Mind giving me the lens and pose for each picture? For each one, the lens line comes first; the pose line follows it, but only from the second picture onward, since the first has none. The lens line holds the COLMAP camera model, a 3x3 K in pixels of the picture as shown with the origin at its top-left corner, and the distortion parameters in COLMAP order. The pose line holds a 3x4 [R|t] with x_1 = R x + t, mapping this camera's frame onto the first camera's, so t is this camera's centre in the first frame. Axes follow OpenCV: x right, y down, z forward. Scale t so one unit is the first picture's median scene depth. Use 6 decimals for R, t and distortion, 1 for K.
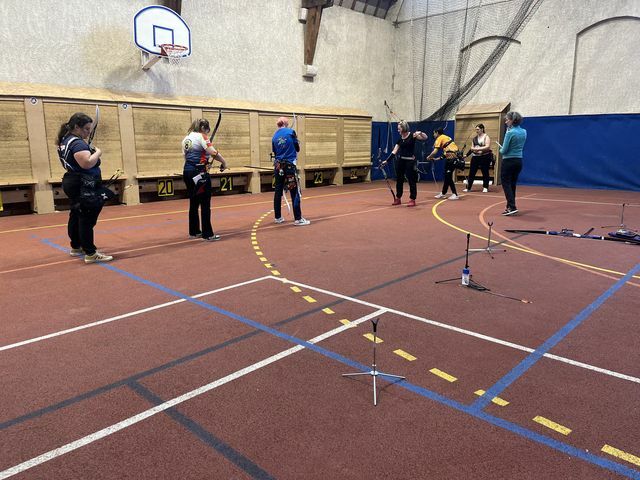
lens RADIAL K [[487.8, 0, 320.0], [0, 487.8, 240.0], [0, 0, 1]] dist [0.078745, -0.108177]
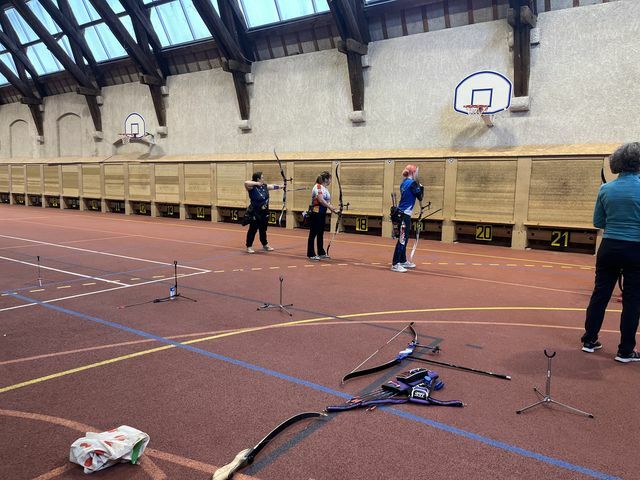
lens RADIAL K [[496.2, 0, 320.0], [0, 496.2, 240.0], [0, 0, 1]] dist [0.087356, -0.109840]
pose [[0.133120, 0.121365, -0.983641, 0.556268], [-0.211855, 0.973019, 0.091383, -0.089462], [0.968192, 0.196225, 0.155240, 0.381107]]
